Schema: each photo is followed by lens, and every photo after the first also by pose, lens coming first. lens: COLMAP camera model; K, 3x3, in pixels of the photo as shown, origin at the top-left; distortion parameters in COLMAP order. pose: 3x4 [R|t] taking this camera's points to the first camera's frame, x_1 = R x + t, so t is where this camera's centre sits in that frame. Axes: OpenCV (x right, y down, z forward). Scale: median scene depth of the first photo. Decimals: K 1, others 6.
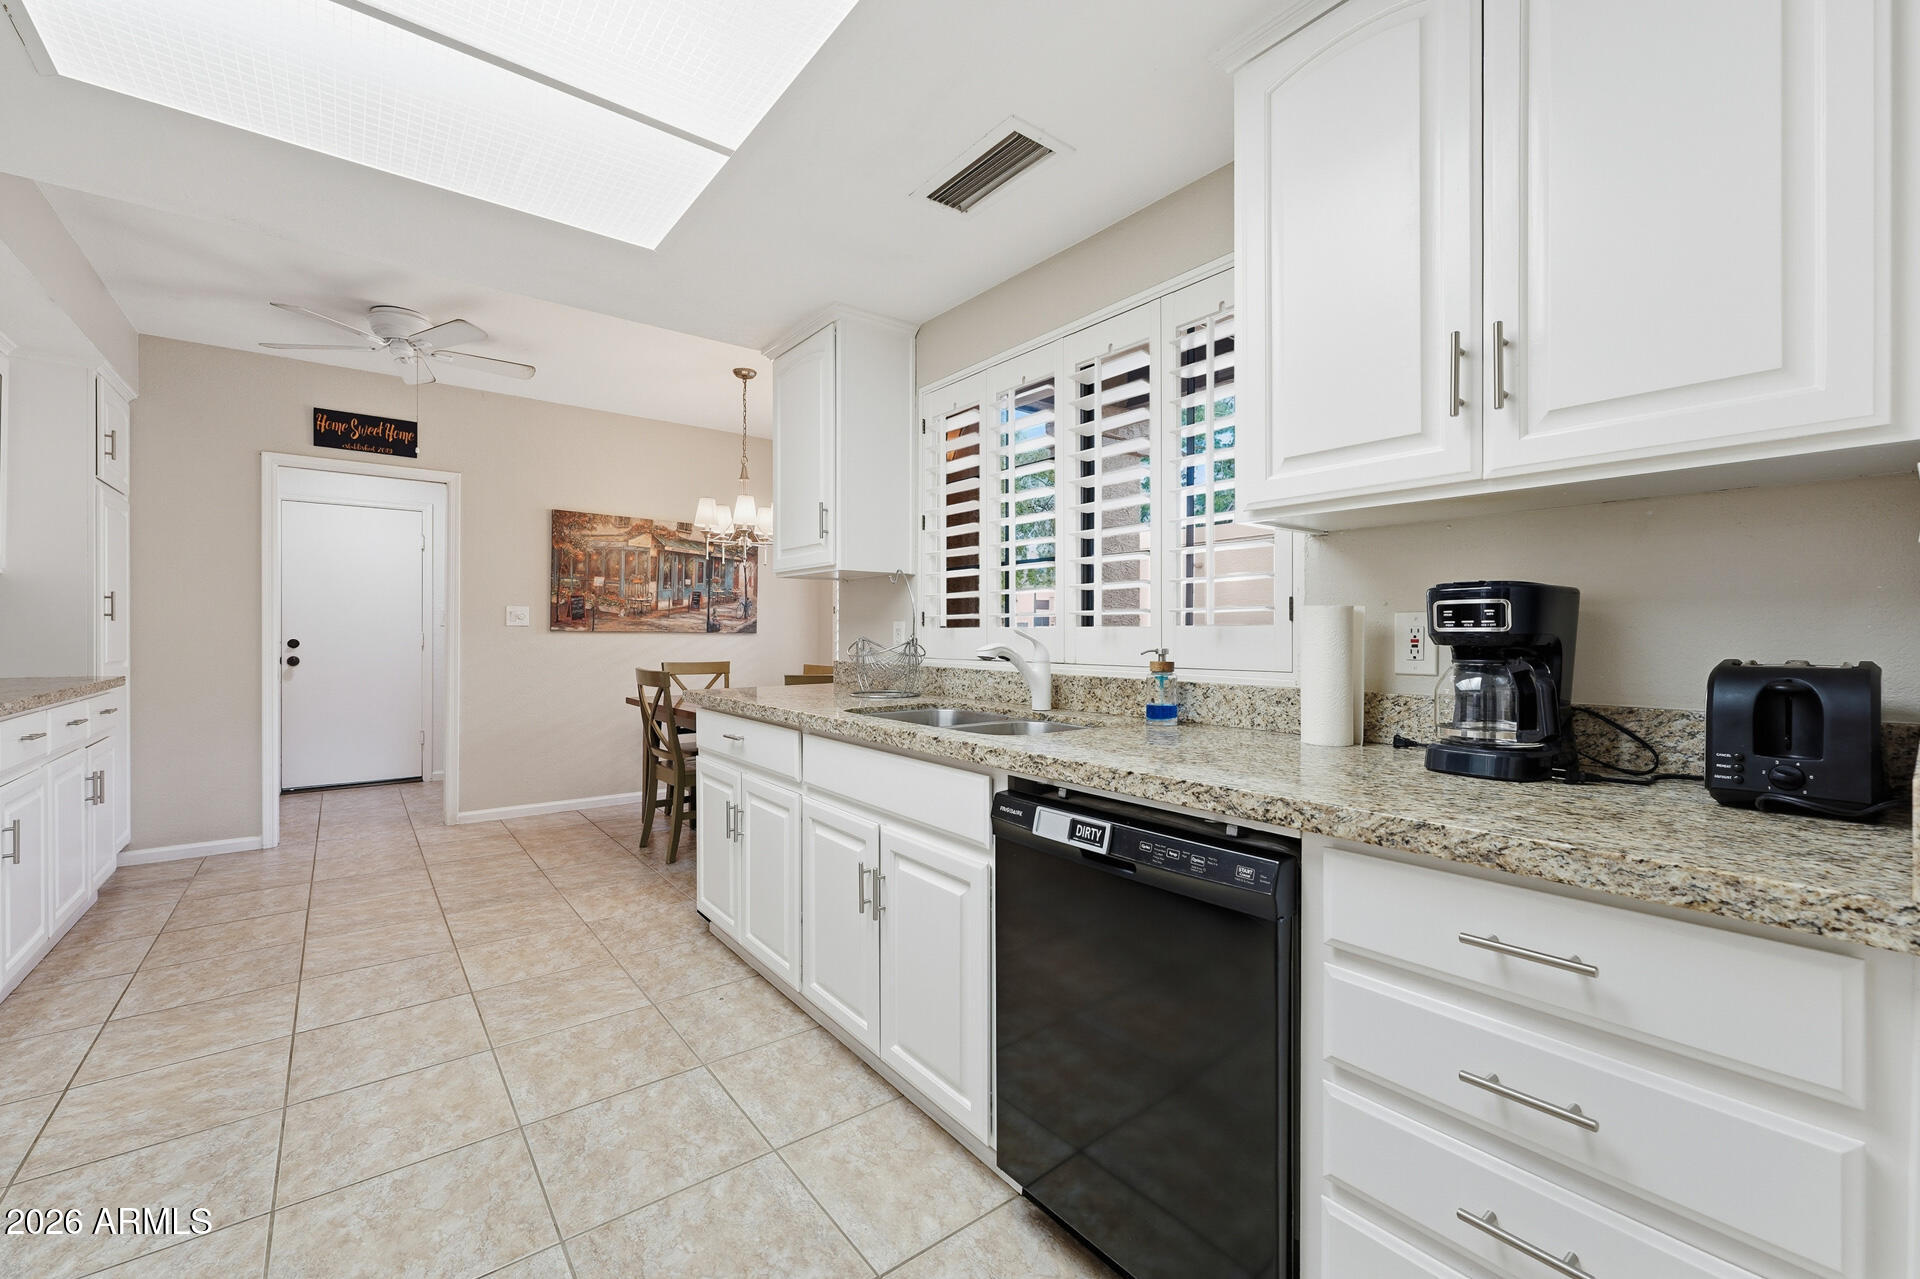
lens RADIAL K [[776.7, 0, 960.5], [0, 776.7, 637.8], [0, 0, 1]] dist [-0.001258, 0.000154]
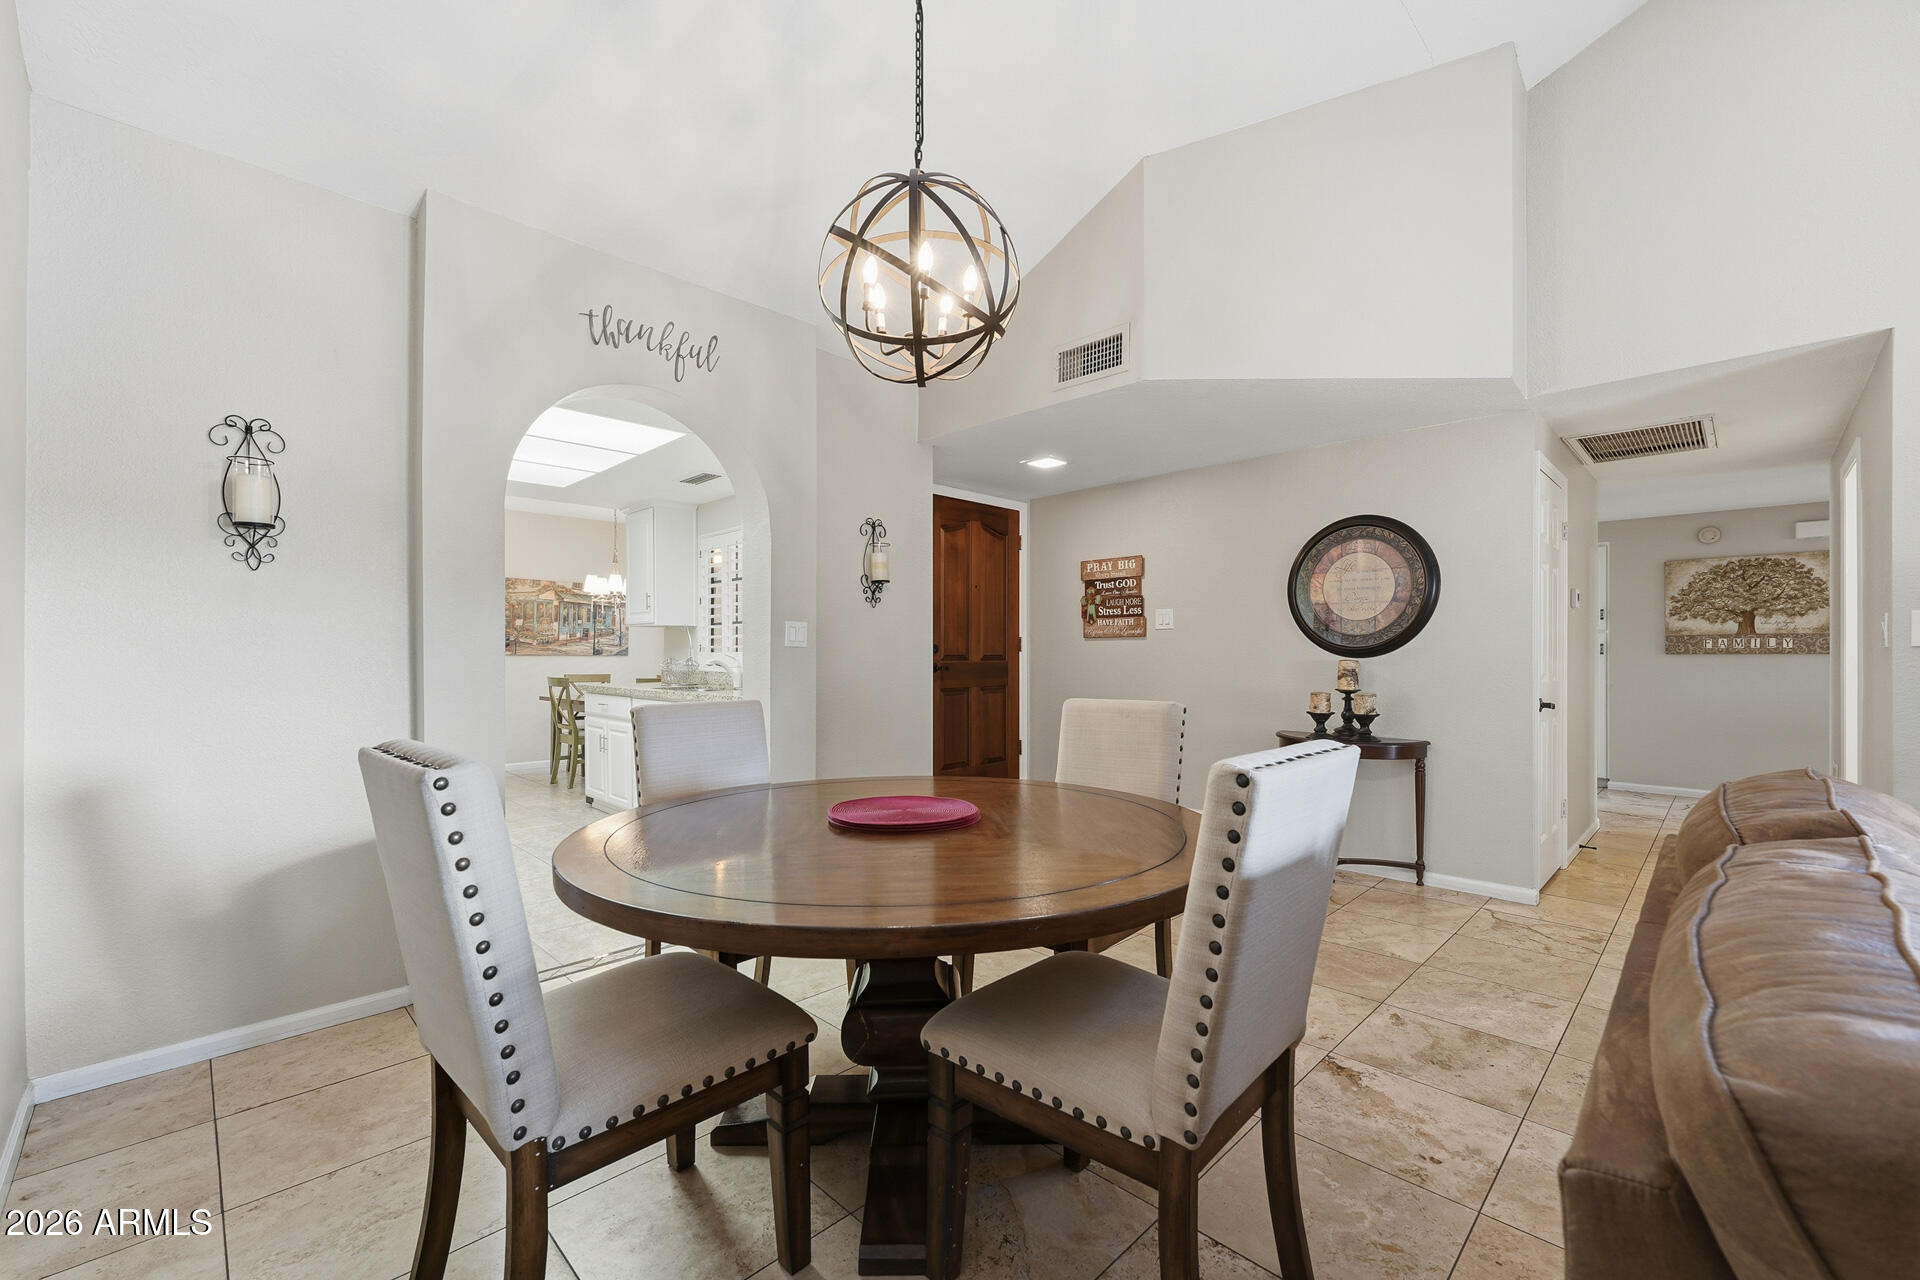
lens RADIAL K [[783.0, 0, 961.7], [0, 783.0, 656.3], [0, 0, 1]] dist [-0.001380, 0.000062]
pose [[0.993257, -0.005330, 0.115811, 0.225504], [0.005773, 0.999977, -0.003493, 0.005256], [-0.115790, 0.004138, 0.993265, -0.642244]]
